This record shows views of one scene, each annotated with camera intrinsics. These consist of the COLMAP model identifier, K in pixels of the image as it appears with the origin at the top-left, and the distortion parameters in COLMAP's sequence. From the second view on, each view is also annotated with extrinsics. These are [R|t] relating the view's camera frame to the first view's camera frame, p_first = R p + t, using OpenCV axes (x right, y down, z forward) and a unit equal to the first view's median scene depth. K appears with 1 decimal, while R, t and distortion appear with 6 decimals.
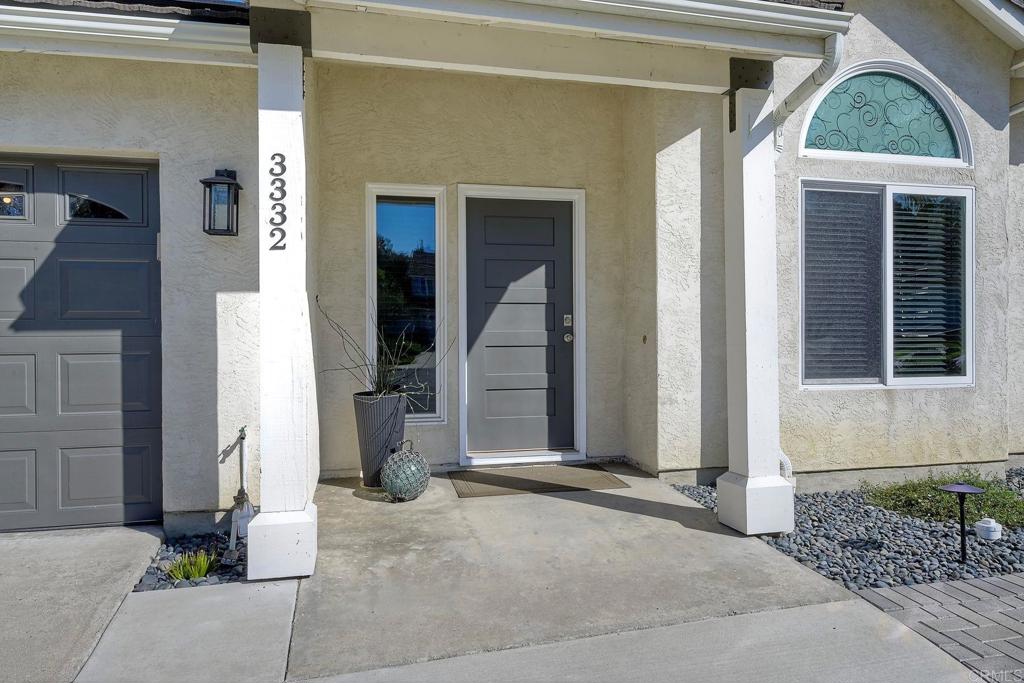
lens RADIAL K [[689.8, 0, 512.0], [0, 689.8, 341.5], [0, 0, 1]] dist [0.000646, 0.002657]
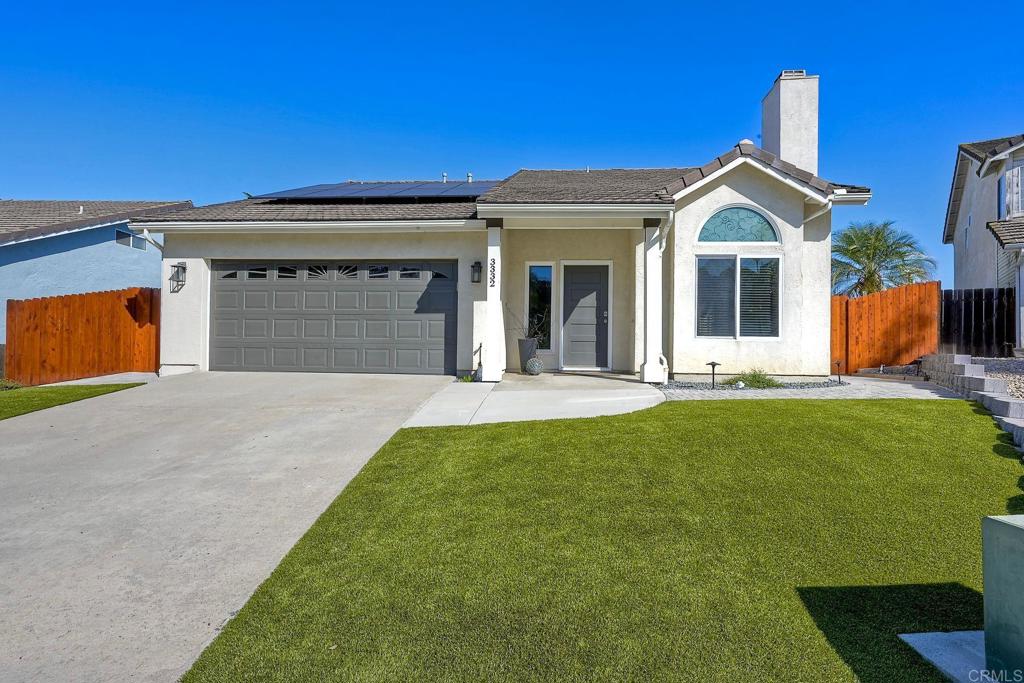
lens RADIAL K [[521.6, 0, 512.0], [0, 521.6, 341.5], [0, 0, 1]] dist [0.000146, -0.000102]
pose [[0.956845, 0.011121, -0.290385, 0.335491], [-0.019834, 0.999437, -0.027079, 0.136899], [0.289920, 0.031670, 0.956527, -0.949004]]
